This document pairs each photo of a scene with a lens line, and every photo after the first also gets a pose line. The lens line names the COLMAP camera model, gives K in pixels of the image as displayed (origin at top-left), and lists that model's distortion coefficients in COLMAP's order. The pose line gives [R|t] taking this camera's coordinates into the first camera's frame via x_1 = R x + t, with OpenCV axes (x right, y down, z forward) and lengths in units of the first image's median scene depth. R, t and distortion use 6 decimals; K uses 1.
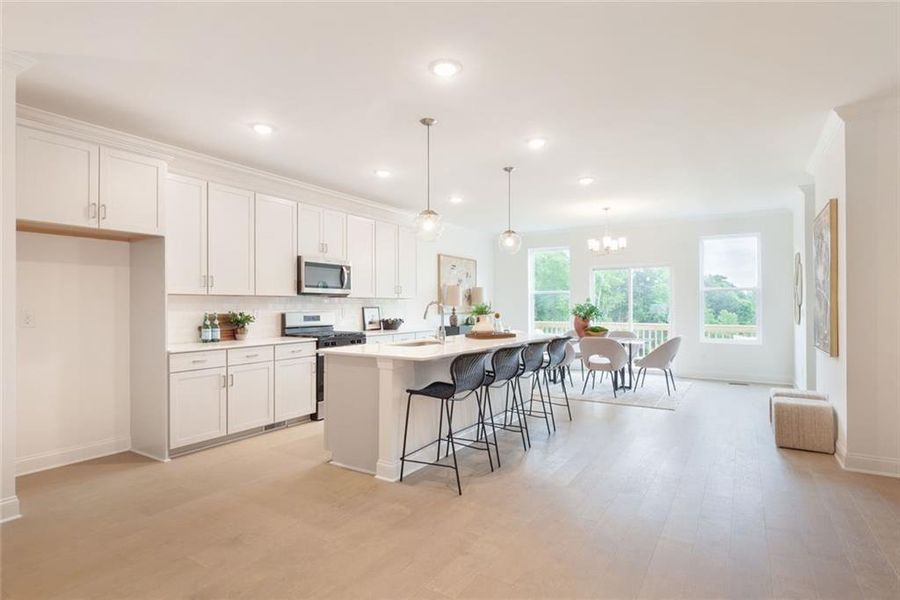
lens RADIAL K [[469.7, 0, 468.1], [0, 469.7, 302.9], [0, 0, 1]] dist [0.001851, 0.000460]
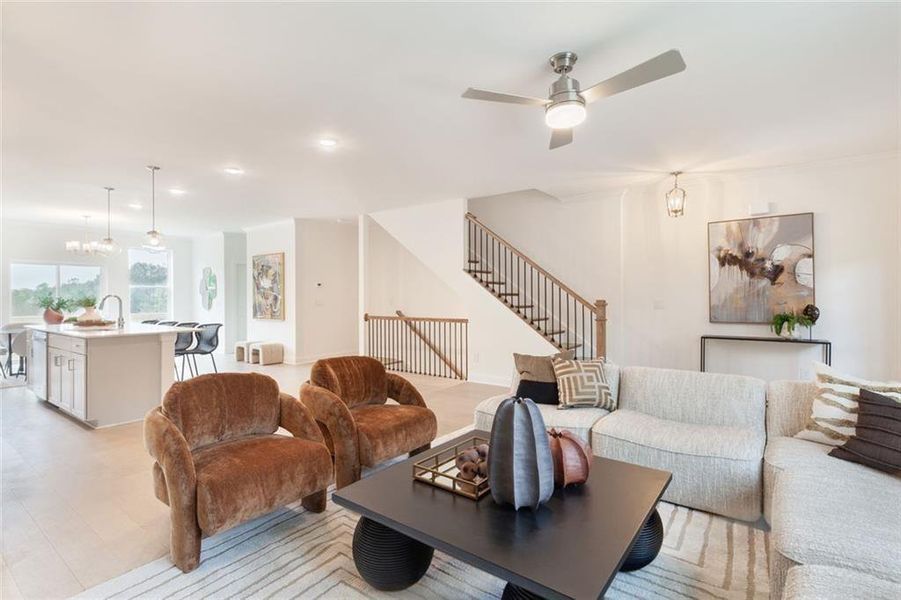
lens RADIAL K [[421.4, 0, 465.6], [0, 421.4, 299.1], [0, 0, 1]] dist [-0.003939, -0.000407]
pose [[0.094681, -0.004246, 0.995499, -0.745114], [-0.001738, 0.999989, 0.004431, 0.000336], [-0.995506, -0.002150, 0.094672, -0.031792]]
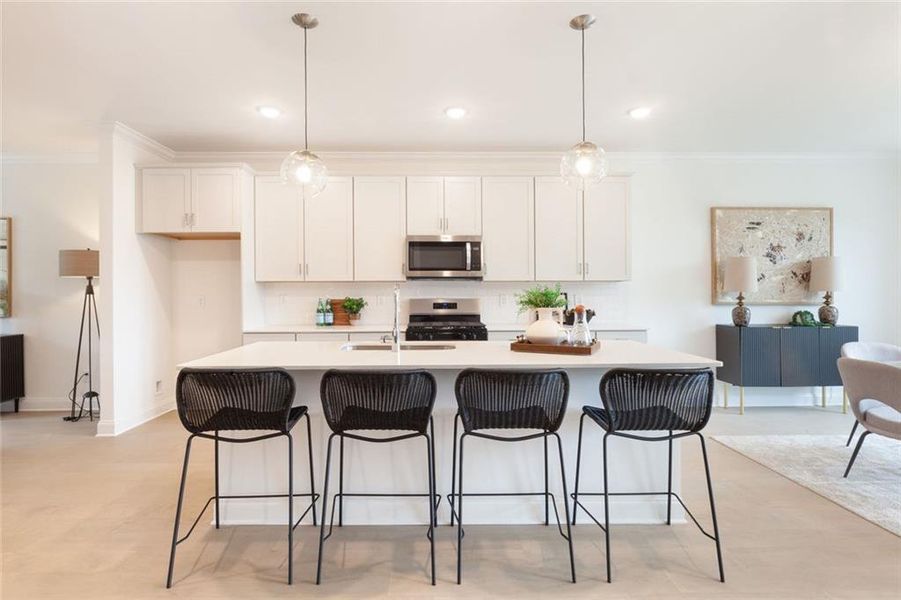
lens RADIAL K [[449.1, 0, 417.2], [0, 449.1, 295.4], [0, 0, 1]] dist [0.001459, 0.000098]
pose [[0.518453, 0.005167, -0.855091, 0.318622], [0.006533, 0.999929, 0.010003, 0.003993], [0.855081, -0.010773, 0.518382, 0.469310]]
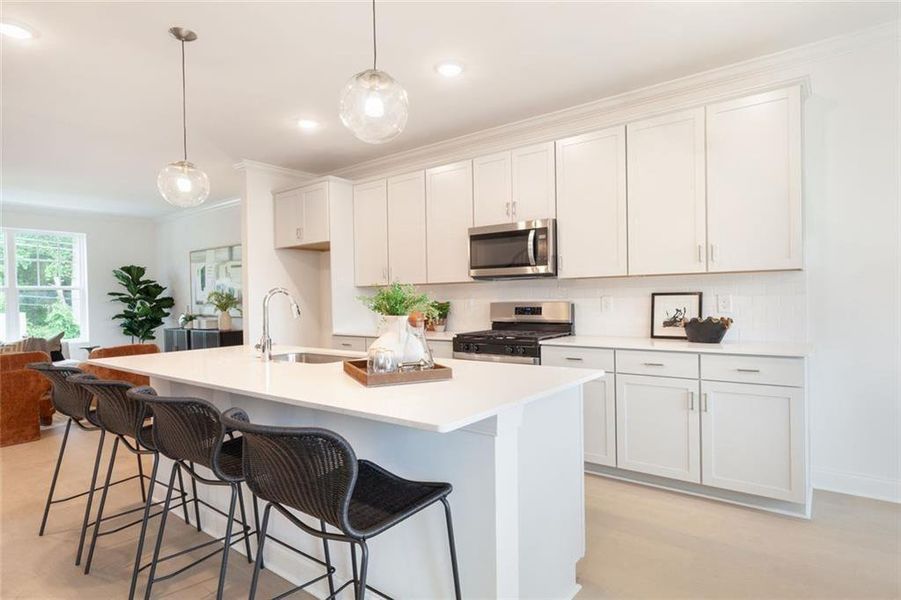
lens RADIAL K [[470.2, 0, 468.7], [0, 470.2, 302.9], [0, 0, 1]] dist [0.001851, 0.000460]
pose [[-0.089723, 0.015182, -0.995851, 0.335426], [0.022744, 0.999654, 0.013191, 0.008561], [0.995707, -0.021466, -0.090038, 0.876402]]
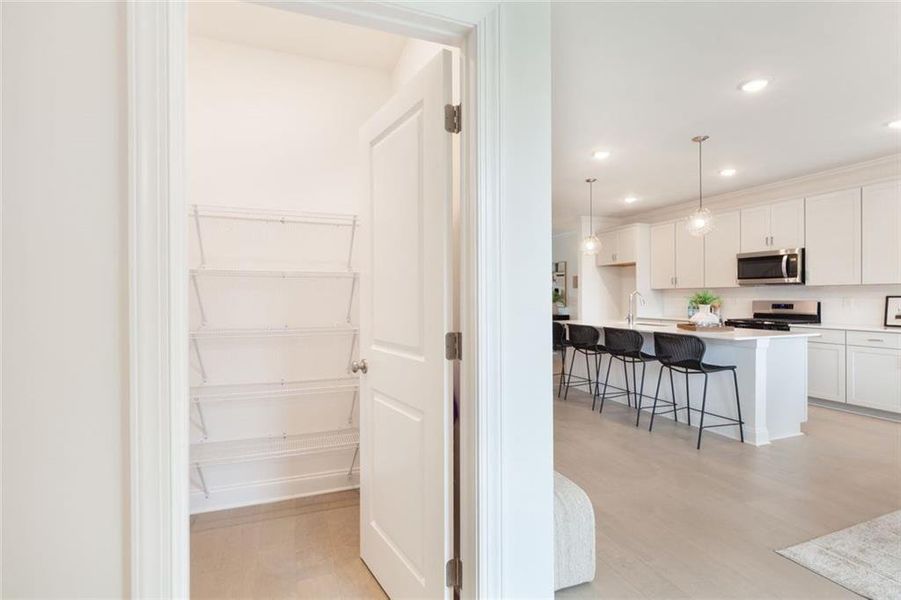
lens RADIAL K [[423.0, 0, 454.8], [0, 423.0, 299.6], [0, 0, 1]] dist [-0.000473, -0.000396]
pose [[-0.604540, 0.009662, -0.796516, 0.797804], [0.009485, 0.999943, 0.004931, 0.004890], [0.796519, -0.004574, -0.604597, 0.888450]]
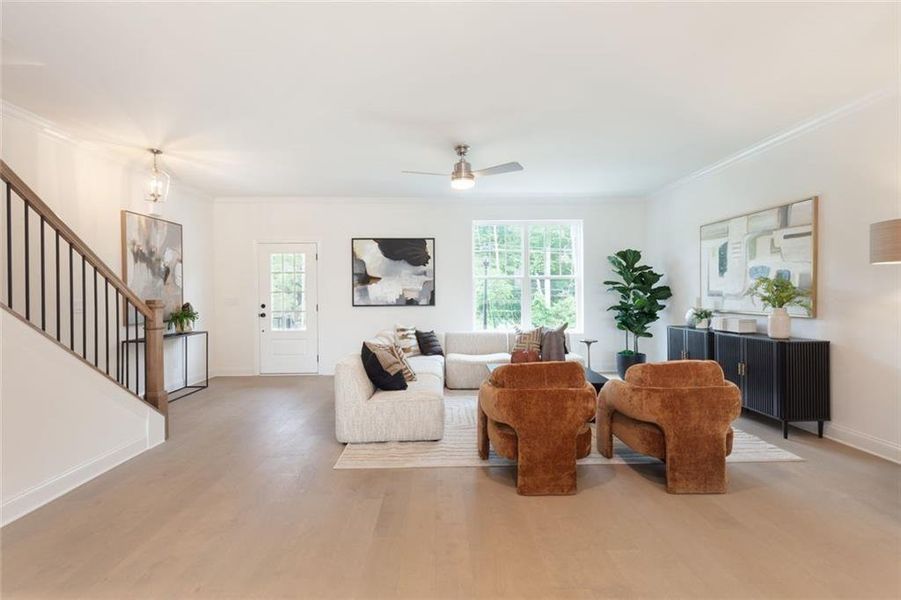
lens RADIAL K [[421.4, 0, 465.6], [0, 421.4, 299.1], [0, 0, 1]] dist [-0.003939, -0.000407]
pose [[-0.823259, 0.016396, -0.567429, 0.040699], [0.013793, 0.999865, 0.008880, 0.005493], [0.567498, -0.000516, -0.823375, 0.477986]]
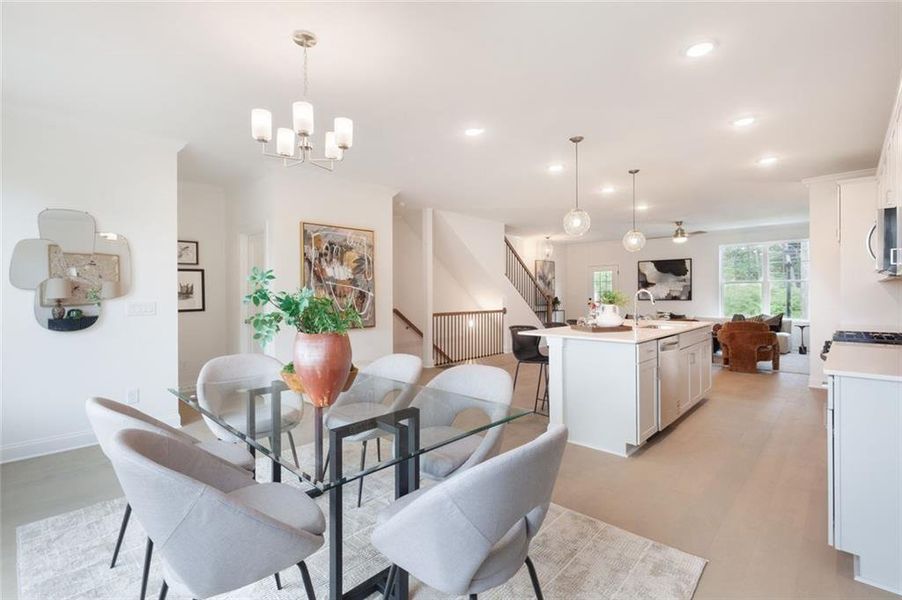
lens RADIAL K [[438.4, 0, 428.3], [0, 438.4, 295.8], [0, 0, 1]] dist [-0.000075, -0.000225]
pose [[-0.973771, 0.008114, 0.227386, 0.133638], [0.007936, 0.999967, -0.001696, 0.006705], [-0.227393, 0.000154, -0.973803, 1.493861]]
